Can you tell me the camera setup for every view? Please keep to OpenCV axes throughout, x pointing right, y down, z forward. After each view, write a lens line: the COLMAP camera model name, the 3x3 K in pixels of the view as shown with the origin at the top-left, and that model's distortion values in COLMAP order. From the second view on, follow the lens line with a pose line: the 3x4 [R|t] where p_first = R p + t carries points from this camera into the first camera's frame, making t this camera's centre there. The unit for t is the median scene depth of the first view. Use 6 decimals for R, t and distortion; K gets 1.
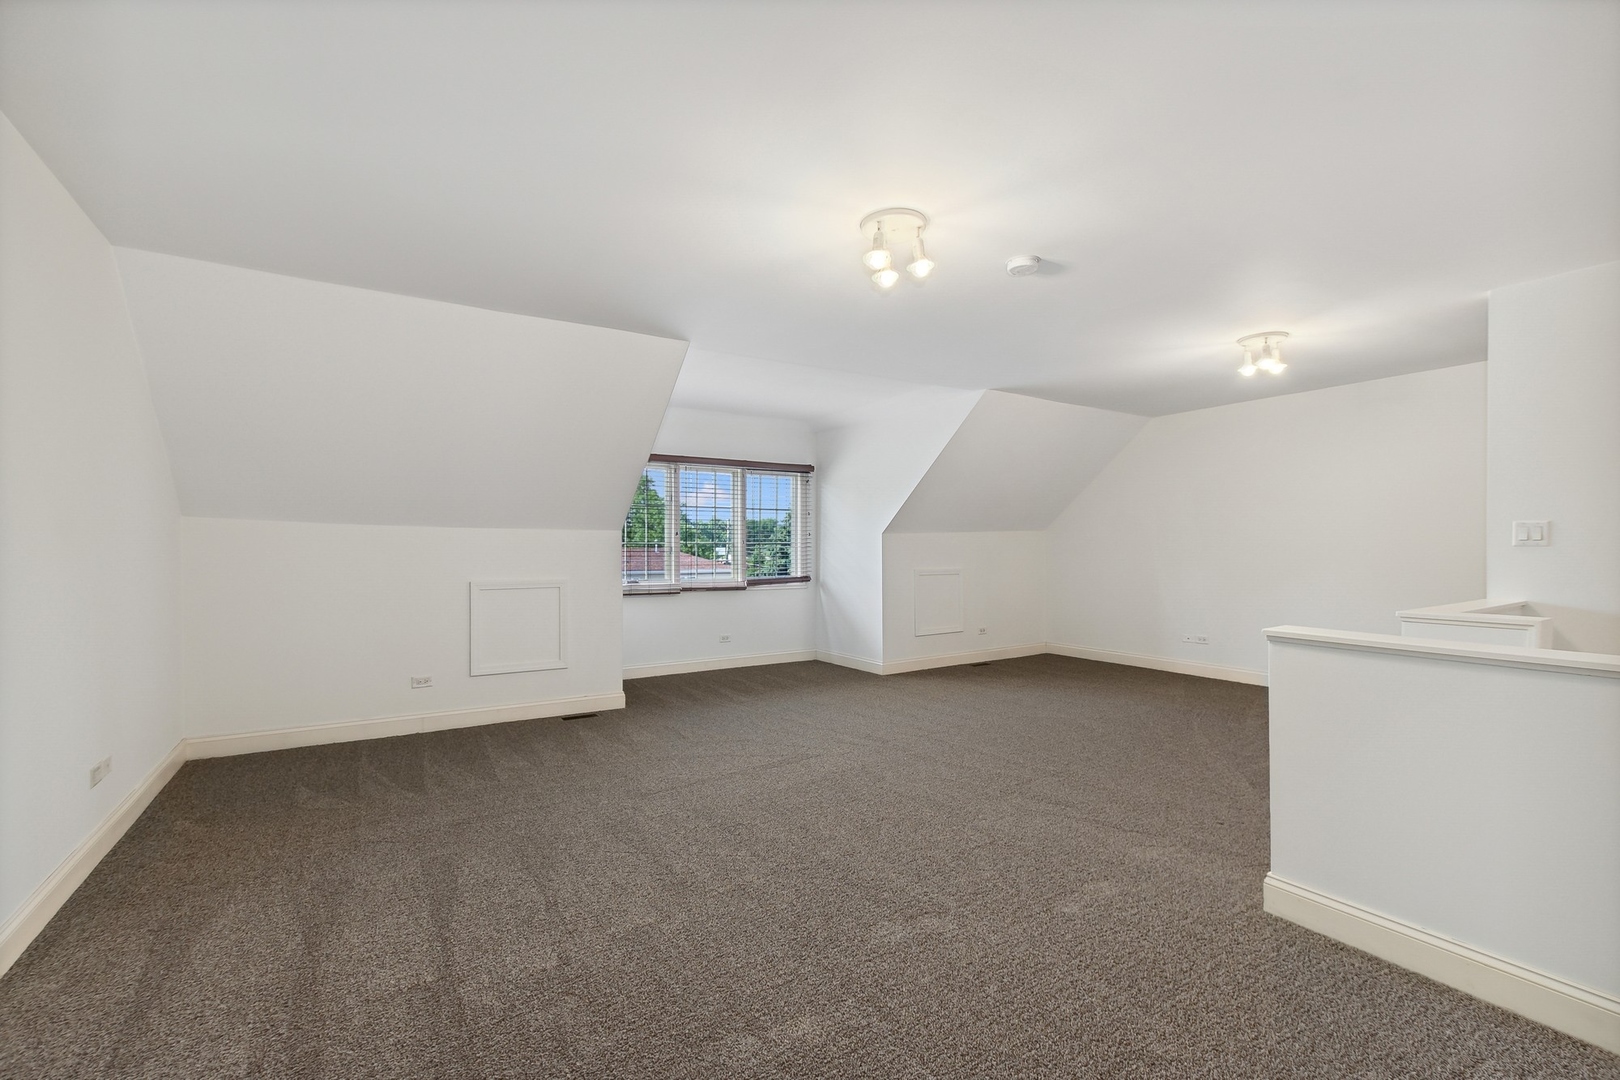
lens RADIAL K [[688.9, 0, 799.2], [0, 688.9, 544.5], [0, 0, 1]] dist [0.000073, -0.000138]
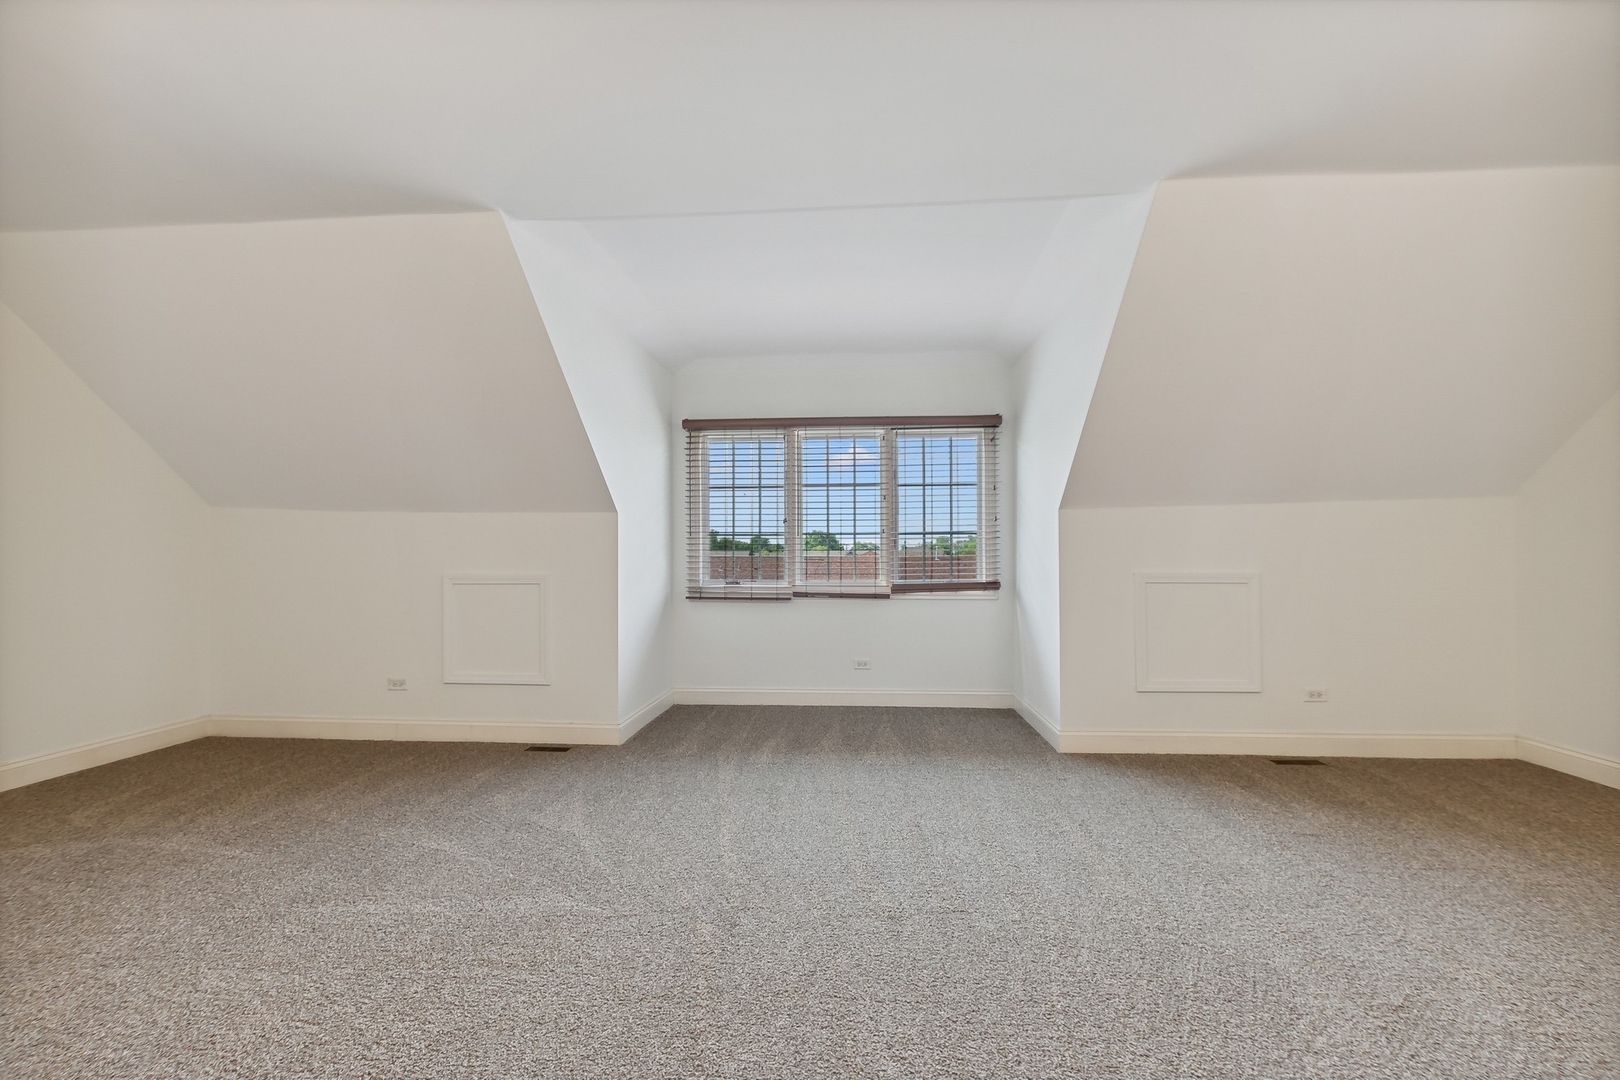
lens RADIAL K [[688.9, 0, 799.2], [0, 688.9, 544.5], [0, 0, 1]] dist [0.000073, -0.000138]
pose [[0.808387, -0.010335, -0.588561, 0.269428], [0.003637, 0.999914, -0.012564, 0.019086], [0.588640, 0.008016, 0.808355, 0.375323]]
